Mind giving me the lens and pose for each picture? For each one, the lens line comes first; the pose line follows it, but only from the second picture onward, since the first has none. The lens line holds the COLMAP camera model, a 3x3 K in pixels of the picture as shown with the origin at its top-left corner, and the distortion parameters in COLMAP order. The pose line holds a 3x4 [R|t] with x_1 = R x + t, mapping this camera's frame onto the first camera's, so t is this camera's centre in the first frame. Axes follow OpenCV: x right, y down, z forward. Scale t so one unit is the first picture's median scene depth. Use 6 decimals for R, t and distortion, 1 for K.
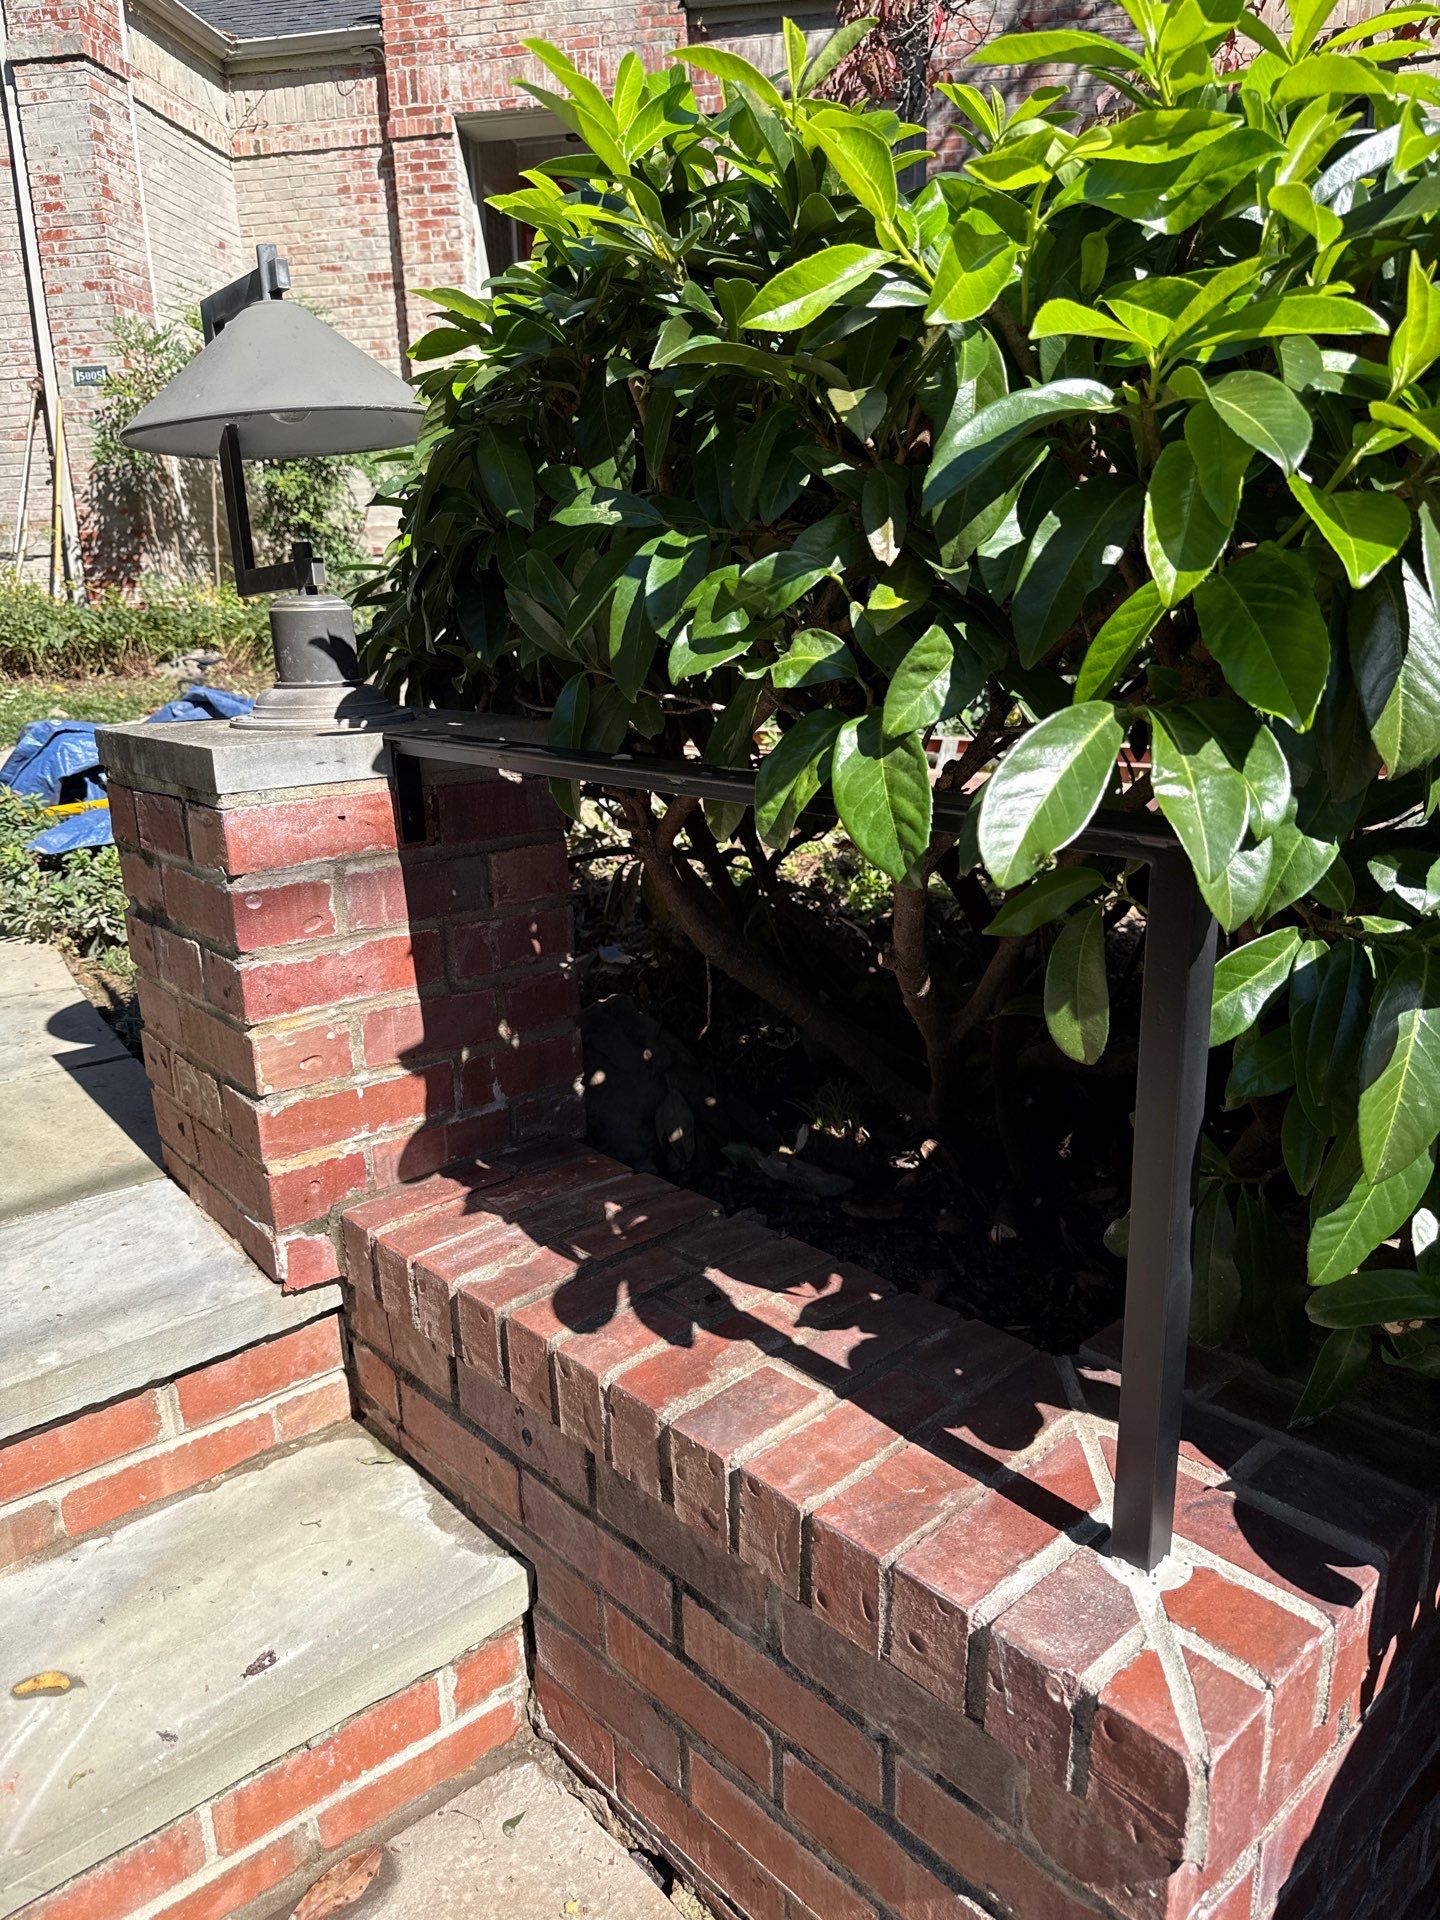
lens RADIAL K [[1332.9, 0, 719.5], [0, 1332.9, 918.8], [0, 0, 1]] dist [0.175658, -0.224599]
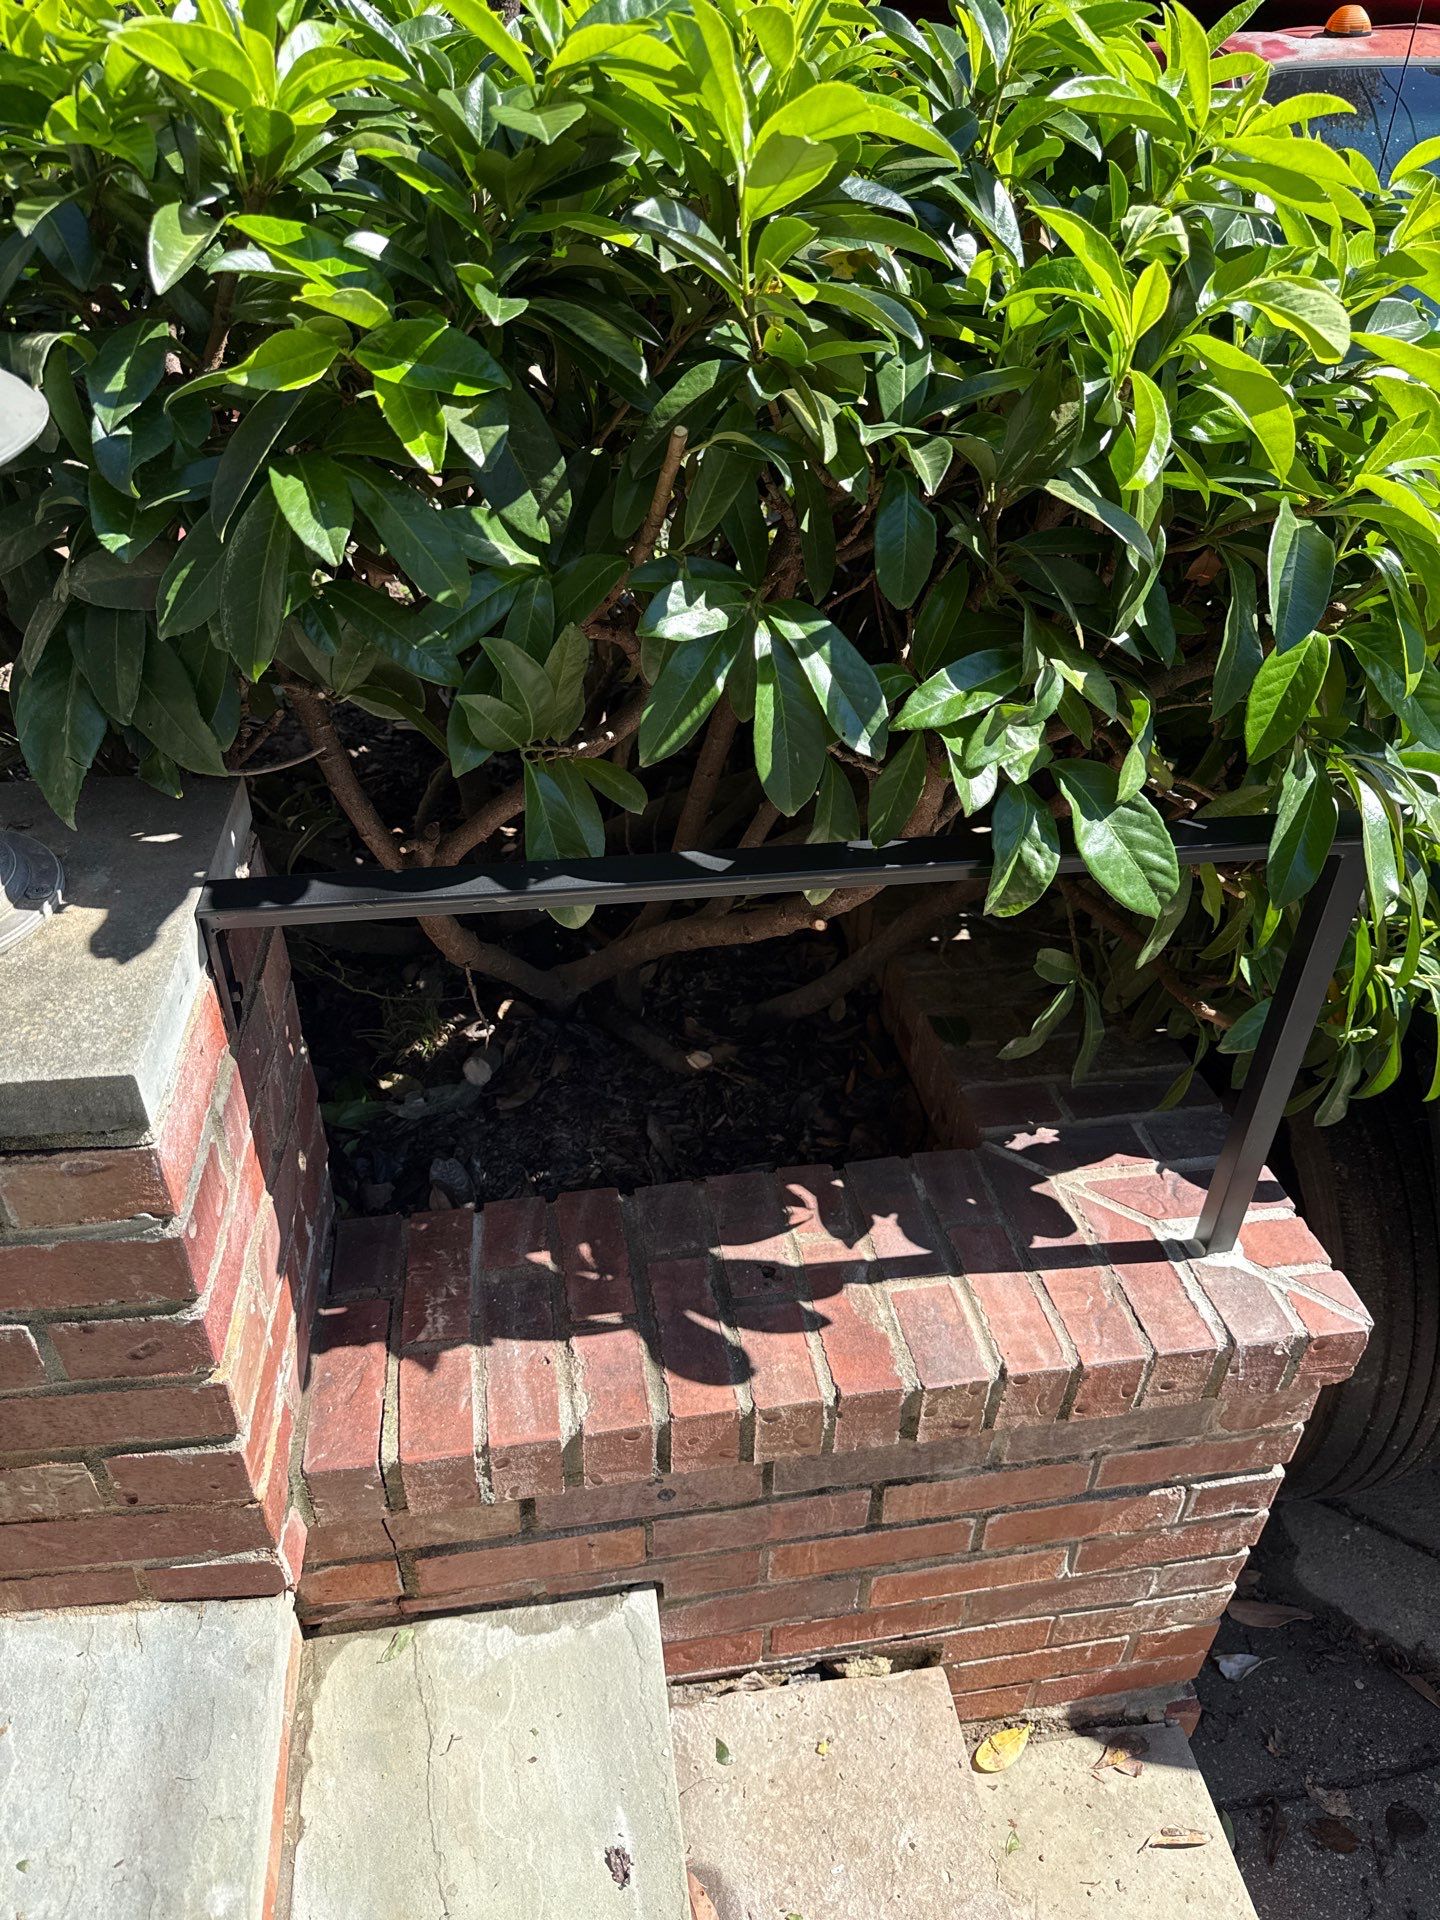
lens RADIAL K [[1332.9, 0, 719.5], [0, 1332.9, 918.8], [0, 0, 1]] dist [0.175658, -0.224599]
pose [[0.559940, -0.431328, 0.707406, -0.677464], [0.173727, 0.895947, 0.408775, -0.424994], [-0.810115, -0.105994, 0.576610, 0.449099]]
